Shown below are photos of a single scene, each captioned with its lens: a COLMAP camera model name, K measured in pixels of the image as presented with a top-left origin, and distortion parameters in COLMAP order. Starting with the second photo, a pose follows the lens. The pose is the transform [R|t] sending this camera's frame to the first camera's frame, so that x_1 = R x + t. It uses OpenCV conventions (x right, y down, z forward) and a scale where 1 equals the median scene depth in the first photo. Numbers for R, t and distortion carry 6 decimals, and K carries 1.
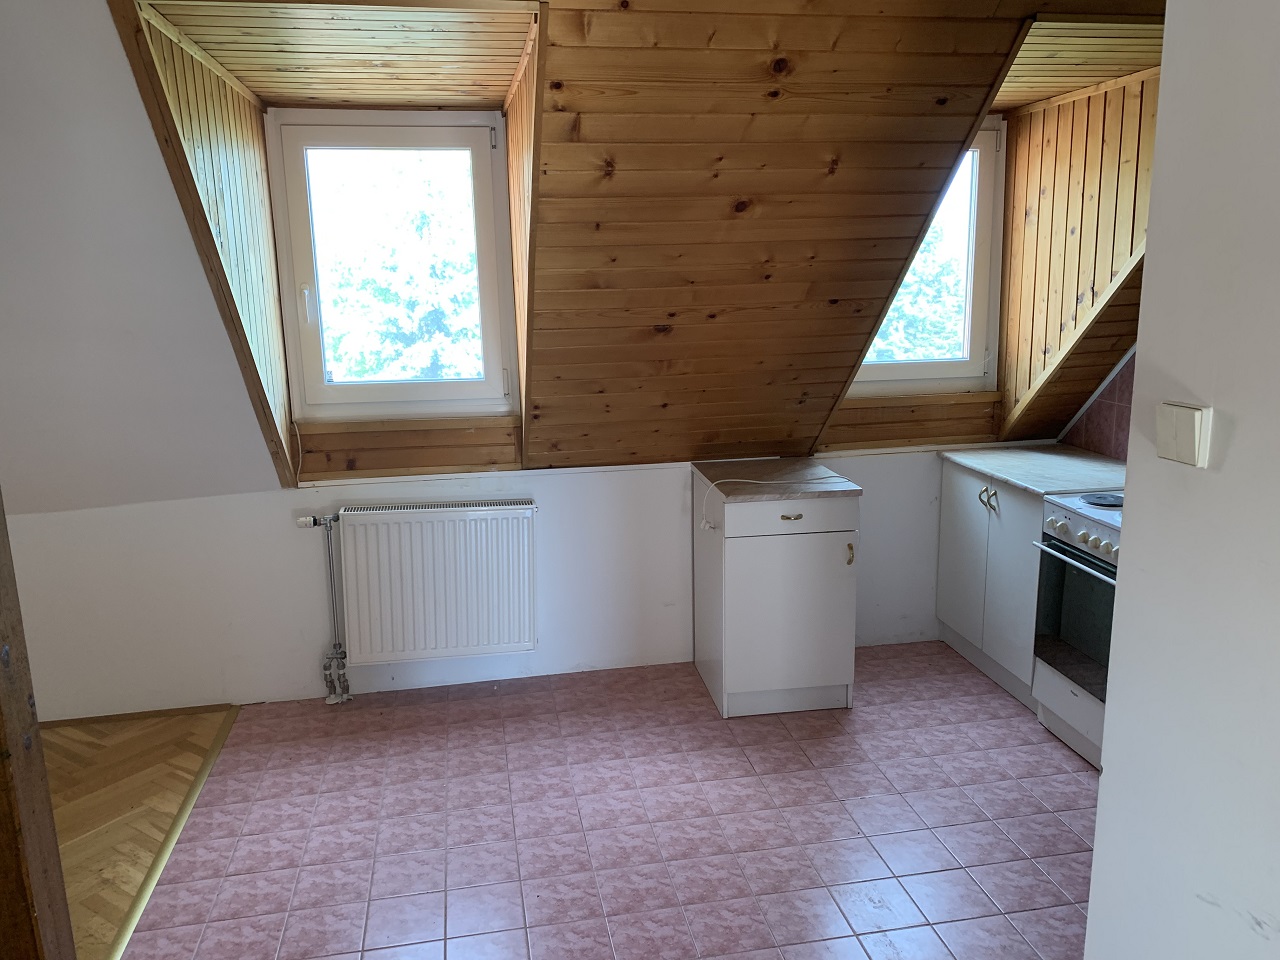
lens RADIAL K [[977.8, 0, 643.2], [0, 977.8, 476.6], [0, 0, 1]] dist [0.050806, -0.068768]
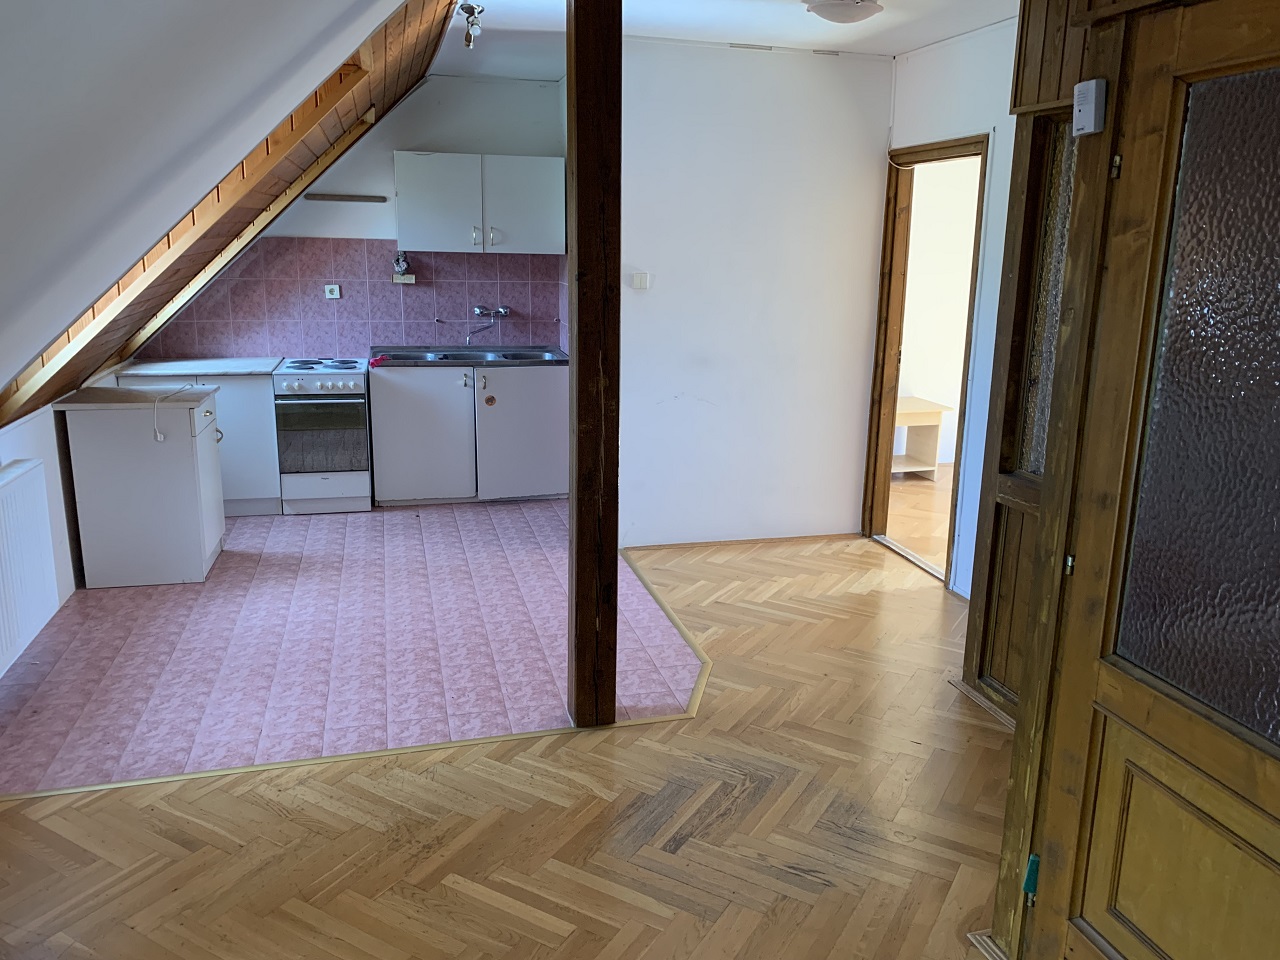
lens RADIAL K [[977.8, 0, 642.9], [0, 977.8, 478.0], [0, 0, 1]] dist [0.050806, -0.068768]
pose [[-0.061819, -0.228487, 0.971582, -1.220984], [0.194874, 0.951946, 0.236268, -0.077718], [-0.978878, 0.203942, -0.014322, 0.449035]]
